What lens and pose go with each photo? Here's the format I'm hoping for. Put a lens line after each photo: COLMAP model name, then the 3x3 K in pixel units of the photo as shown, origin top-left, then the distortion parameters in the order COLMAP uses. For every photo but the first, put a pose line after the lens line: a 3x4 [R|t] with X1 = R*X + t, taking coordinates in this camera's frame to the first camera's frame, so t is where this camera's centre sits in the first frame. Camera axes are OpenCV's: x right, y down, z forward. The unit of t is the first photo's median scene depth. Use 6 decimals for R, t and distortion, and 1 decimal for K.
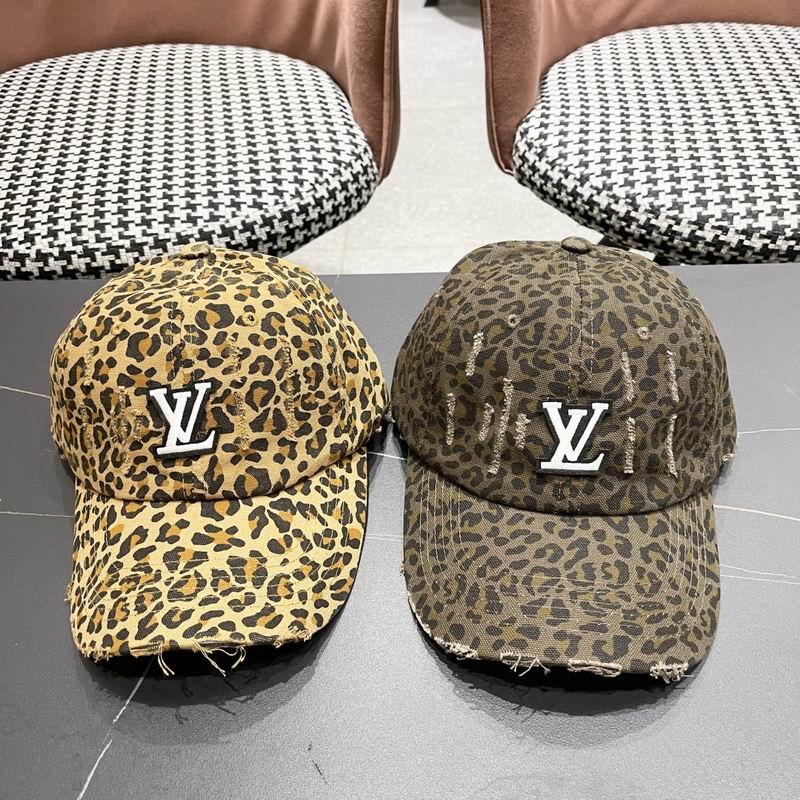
lens RADIAL K [[841.1, 0, 396.8], [0, 841.1, 400.2], [0, 0, 1]] dist [0.023992, 0.000000]
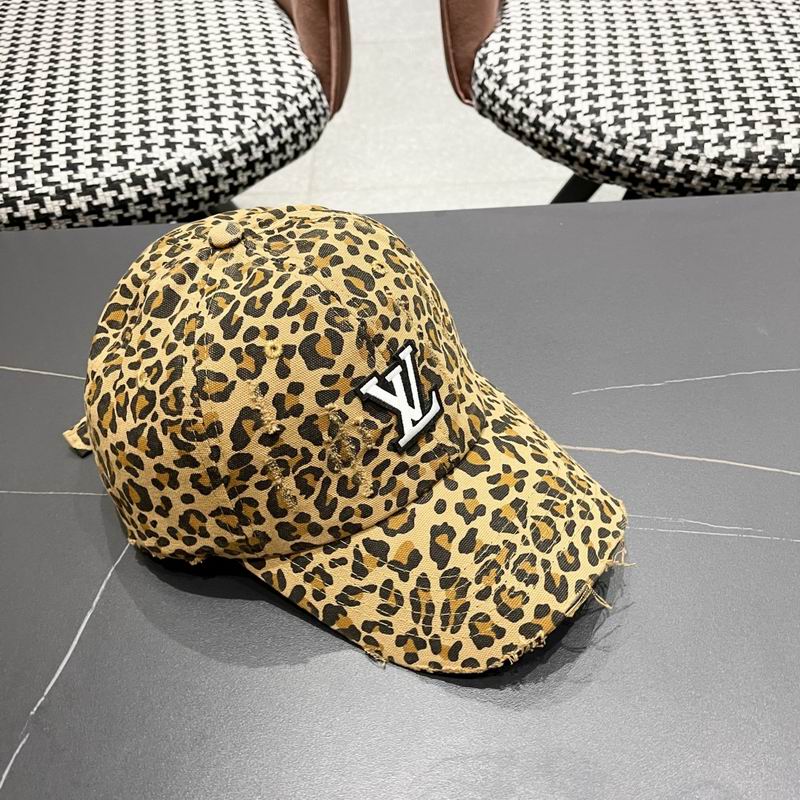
lens RADIAL K [[841.1, 0, 403.6], [0, 841.1, 406.4], [0, 0, 1]] dist [0.023992, 0.000000]
pose [[0.999283, -0.032201, 0.019893, 0.035798], [0.030688, 0.996920, 0.072171, -0.005426], [-0.022156, -0.071508, 0.997194, 0.051029]]
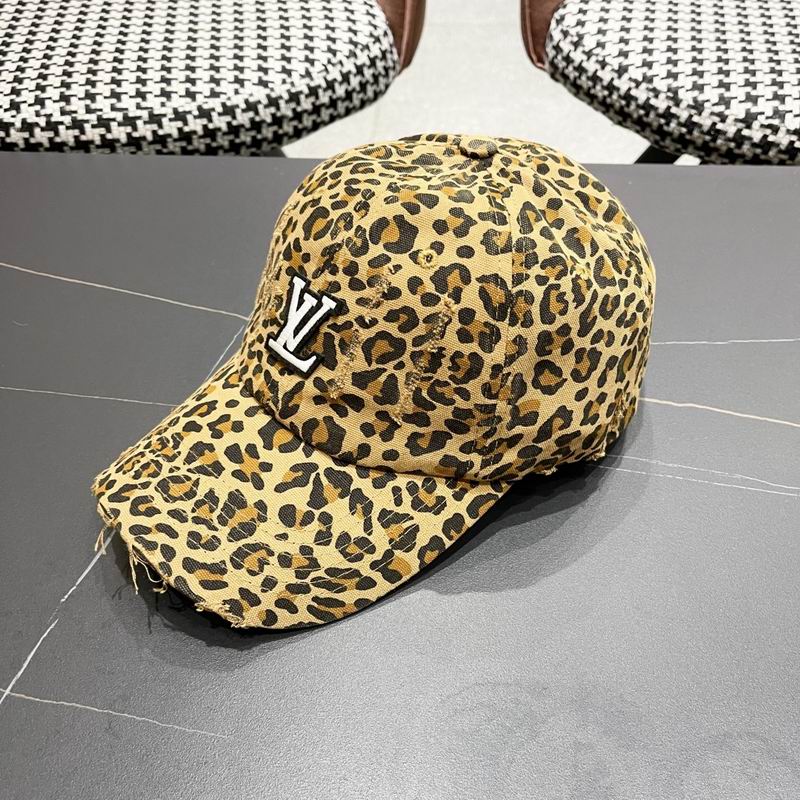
lens RADIAL K [[841.1, 0, 397.1], [0, 841.1, 406.2], [0, 0, 1]] dist [0.023992, 0.000000]
pose [[0.998270, 0.052182, -0.027110, 0.024002], [-0.050164, 0.996254, 0.070440, 0.047014], [0.030684, -0.068958, 0.997148, 0.061277]]
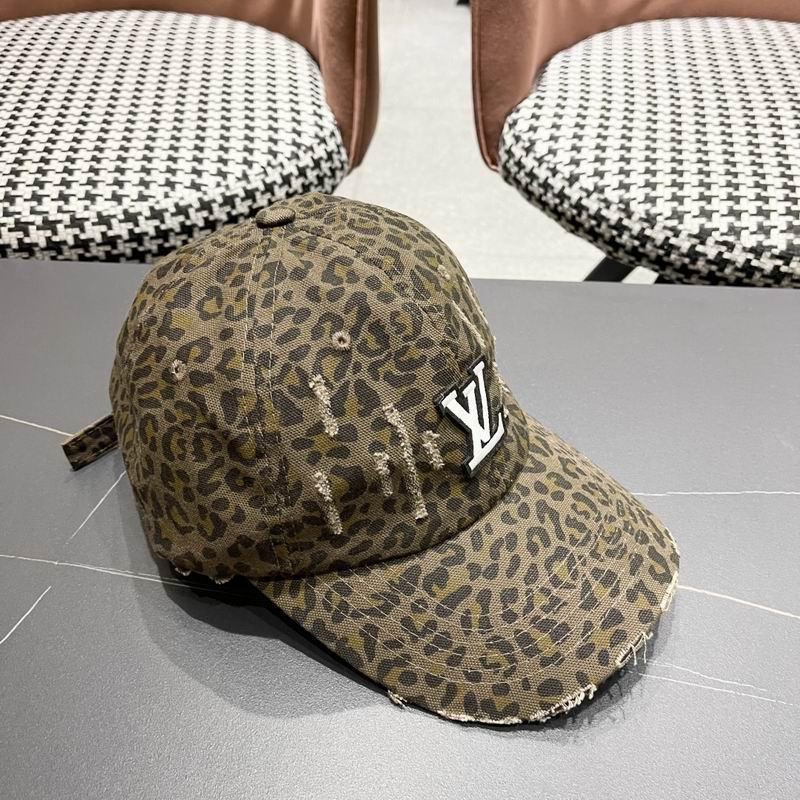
lens RADIAL K [[841.1, 0, 394.0], [0, 841.1, 407.7], [0, 0, 1]] dist [0.023992, 0.000000]
pose [[0.997091, 0.067481, -0.035450, 0.086592], [-0.067515, 0.997718, 0.000236, -0.015759], [0.035385, 0.002158, 0.999371, 0.130069]]
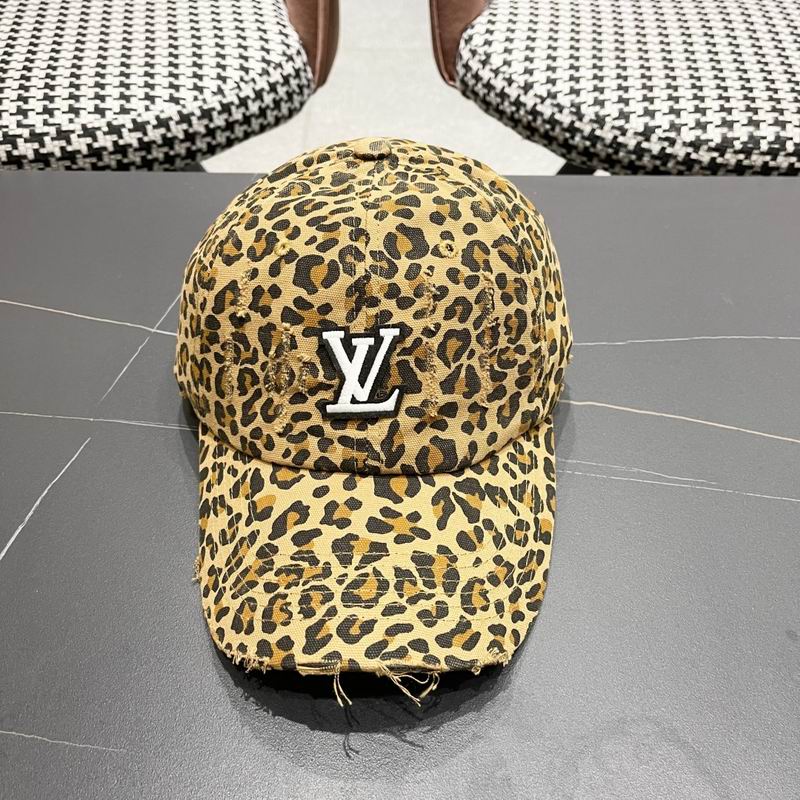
lens RADIAL K [[841.1, 0, 397.7], [0, 841.1, 398.5], [0, 0, 1]] dist [0.023992, 0.000000]
pose [[0.999110, 0.024517, 0.034320, 0.054803], [-0.025615, 0.999162, 0.031910, 0.058545], [-0.033509, -0.032761, 0.998901, 0.057863]]
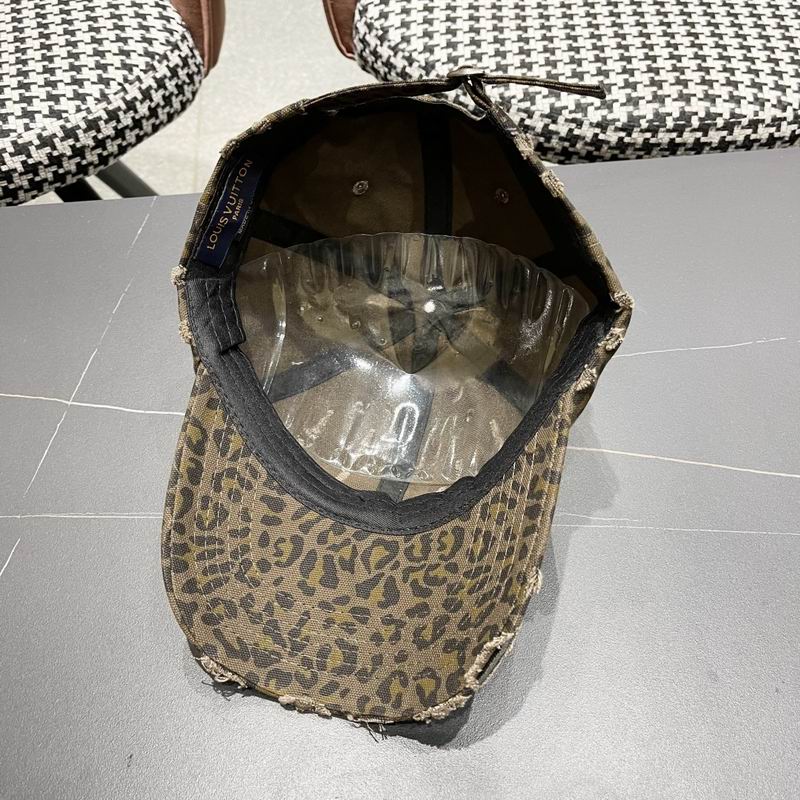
lens RADIAL K [[841.1, 0, 395.4], [0, 841.1, 403.9], [0, 0, 1]] dist [0.023992, 0.000000]
pose [[0.991375, -0.080463, 0.103446, 0.065265], [0.062623, 0.984234, 0.165412, -0.060924], [-0.115124, -0.157507, 0.980784, 0.065236]]
